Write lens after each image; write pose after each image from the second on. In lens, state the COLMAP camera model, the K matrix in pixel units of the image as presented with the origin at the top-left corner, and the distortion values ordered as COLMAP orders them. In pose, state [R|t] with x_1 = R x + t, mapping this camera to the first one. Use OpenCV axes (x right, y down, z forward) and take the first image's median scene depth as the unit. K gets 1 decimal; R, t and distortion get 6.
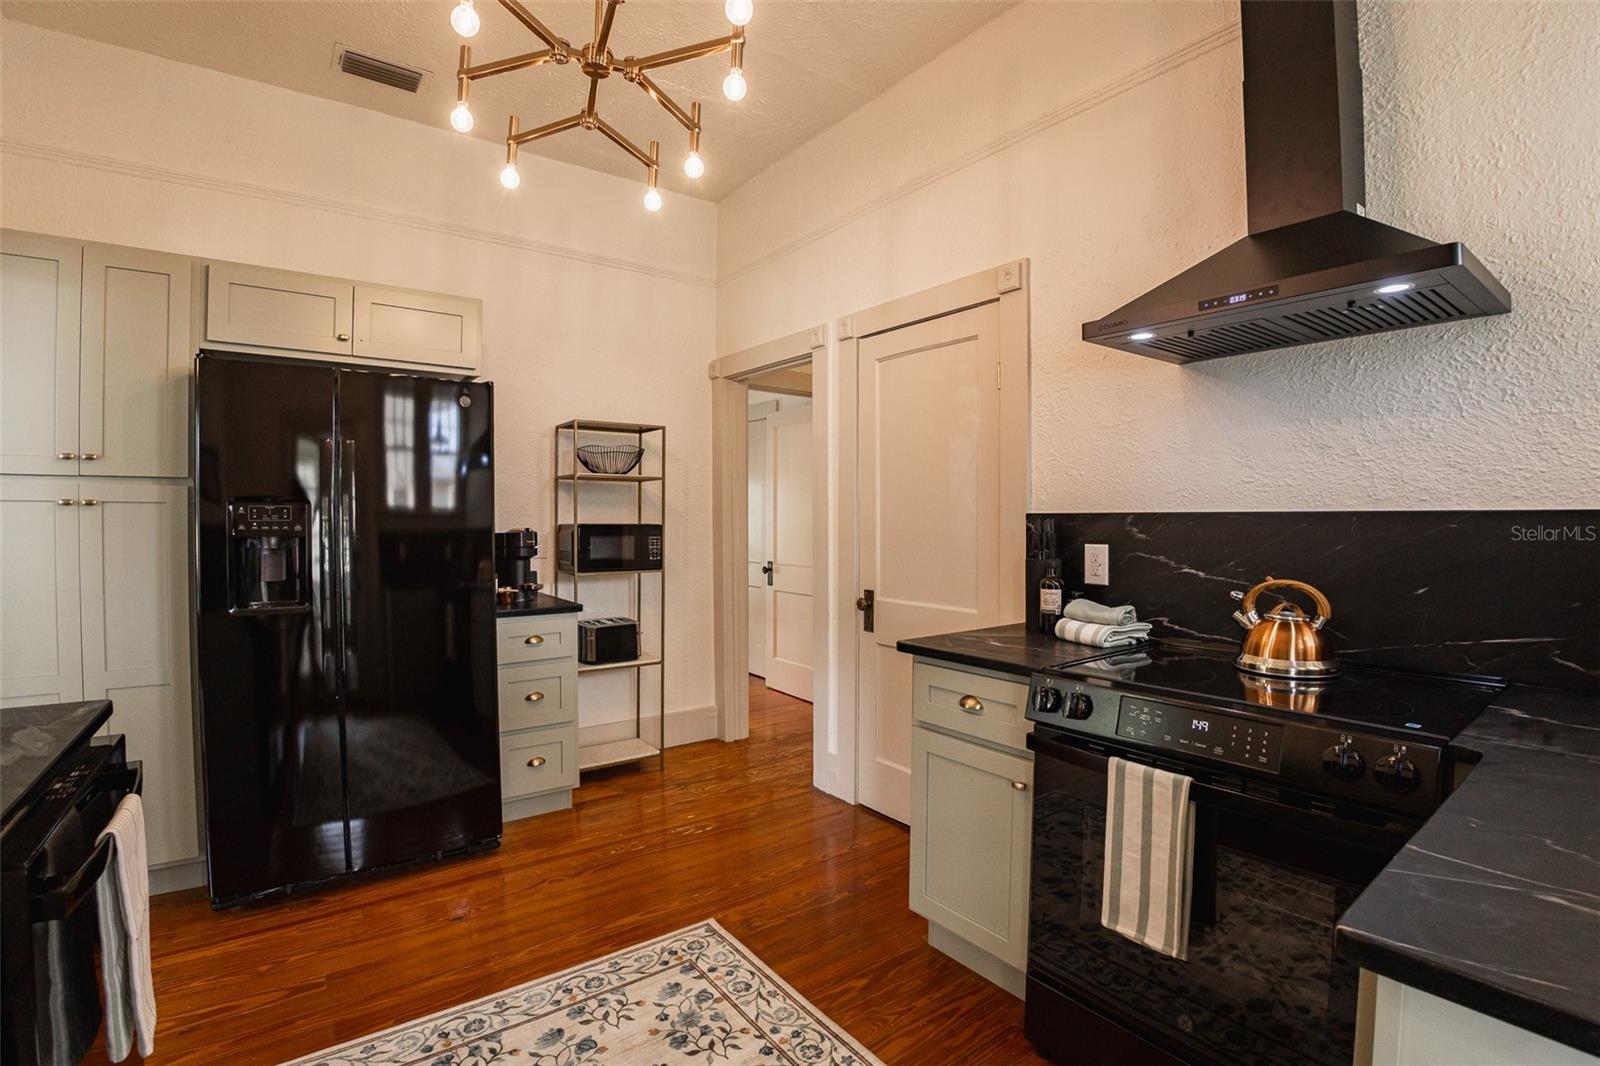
lens RADIAL K [[725.3, 0, 800.0], [0, 725.3, 533.0], [0, 0, 1]] dist [-0.037026, 0.001157]
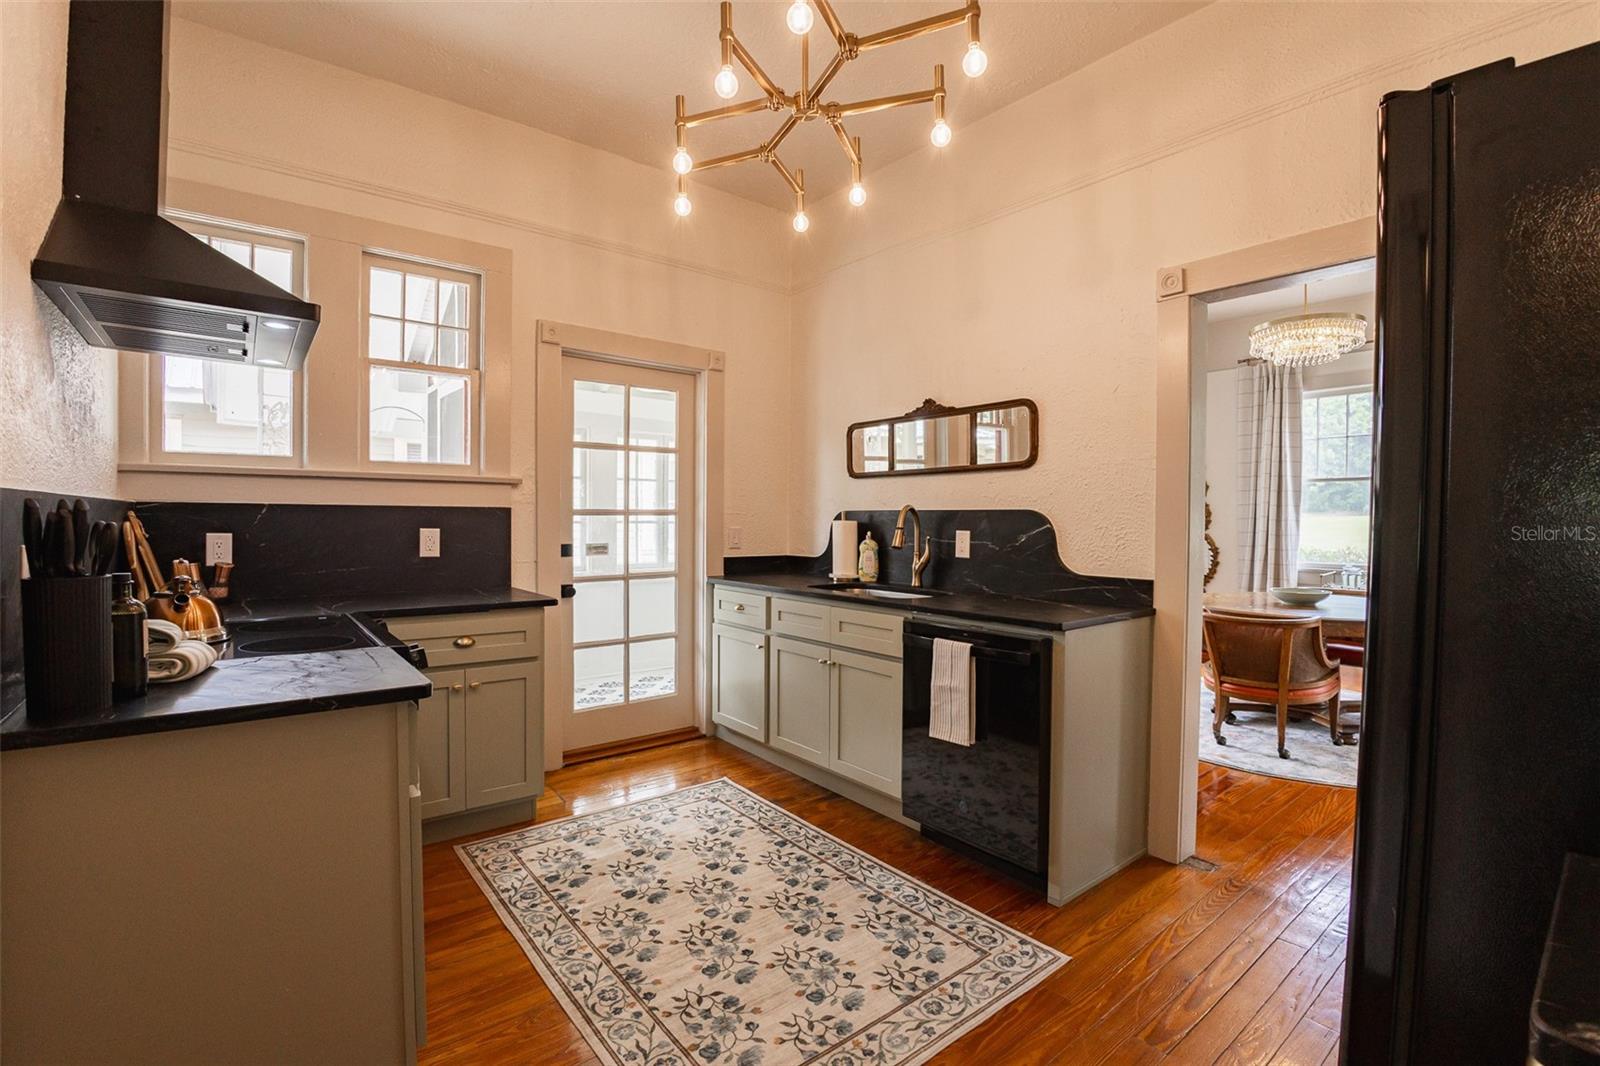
lens RADIAL K [[725.3, 0, 800.0], [0, 725.3, 533.0], [0, 0, 1]] dist [-0.037026, 0.001157]
pose [[-0.999306, -0.006937, -0.036586, -0.222618], [-0.007871, 0.999646, 0.025431, -0.012502], [0.036397, 0.025701, -0.999007, 1.985710]]
